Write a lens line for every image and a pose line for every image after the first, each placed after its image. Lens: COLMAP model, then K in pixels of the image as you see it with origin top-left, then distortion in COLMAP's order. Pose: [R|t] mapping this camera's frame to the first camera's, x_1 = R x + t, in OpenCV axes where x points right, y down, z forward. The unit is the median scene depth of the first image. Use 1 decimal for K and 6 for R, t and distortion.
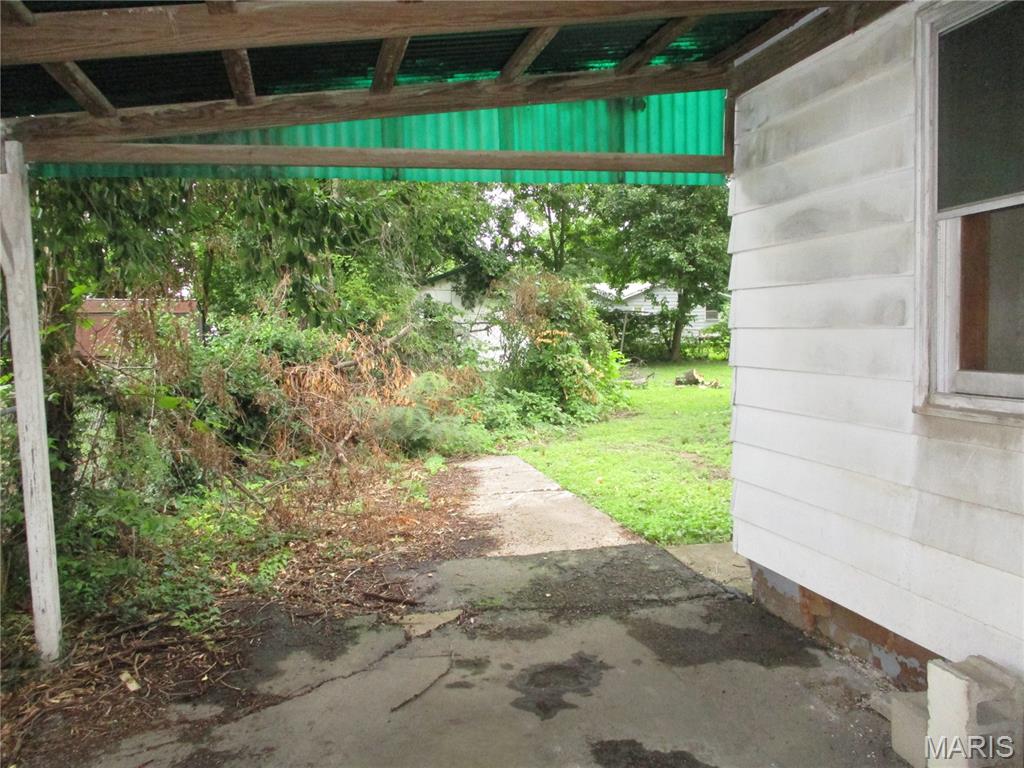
lens RADIAL K [[863.4, 0, 515.3], [0, 863.4, 380.8], [0, 0, 1]] dist [-0.007592, -0.002833]
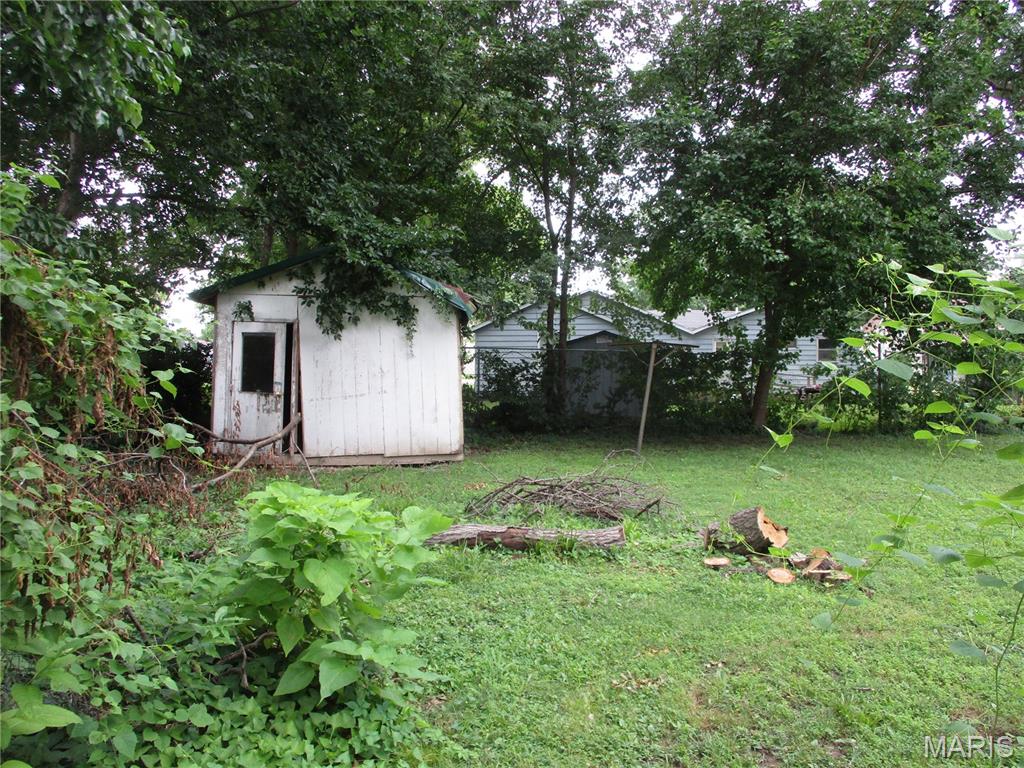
lens RADIAL K [[863.4, 0, 515.3], [0, 863.4, 380.8], [0, 0, 1]] dist [-0.007592, -0.002833]
pose [[0.991868, 0.018351, -0.125940, 0.156338], [-0.024192, 0.998694, -0.045009, -0.044778], [0.124949, 0.047690, 0.991016, 0.662941]]
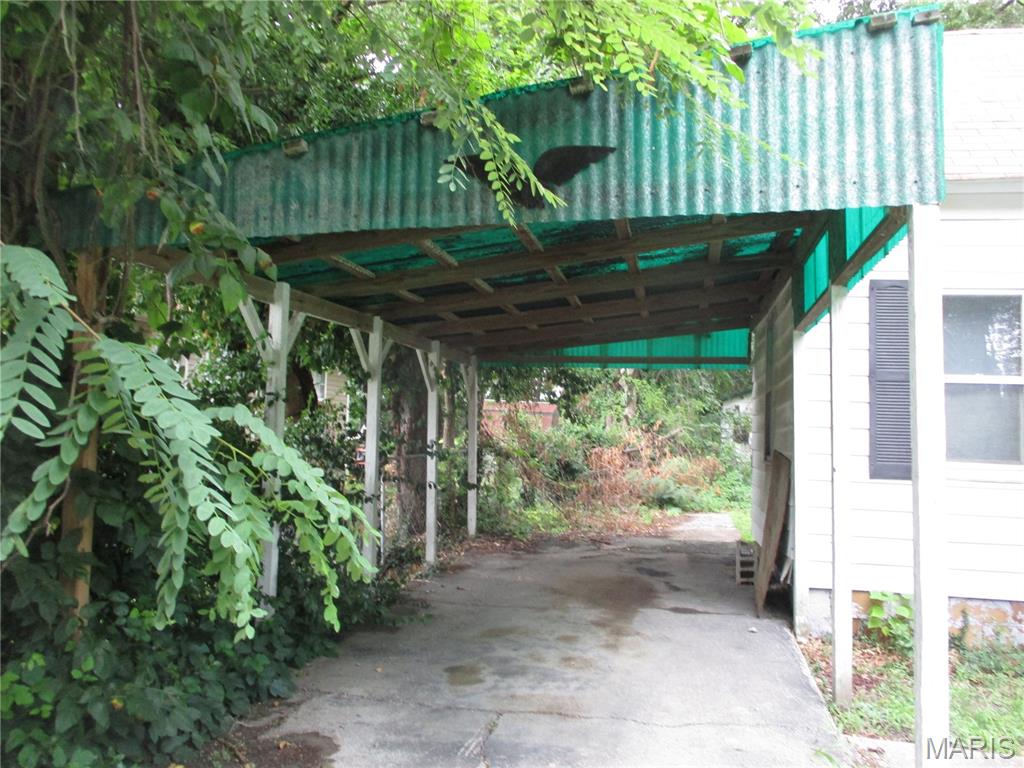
lens RADIAL K [[863.4, 0, 515.3], [0, 863.4, 380.8], [0, 0, 1]] dist [-0.007592, -0.002833]
pose [[0.914088, 0.023381, -0.404842, 0.132741], [-0.072029, 0.991823, -0.105352, 0.019832], [0.399068, 0.125462, 0.908297, -0.290198]]
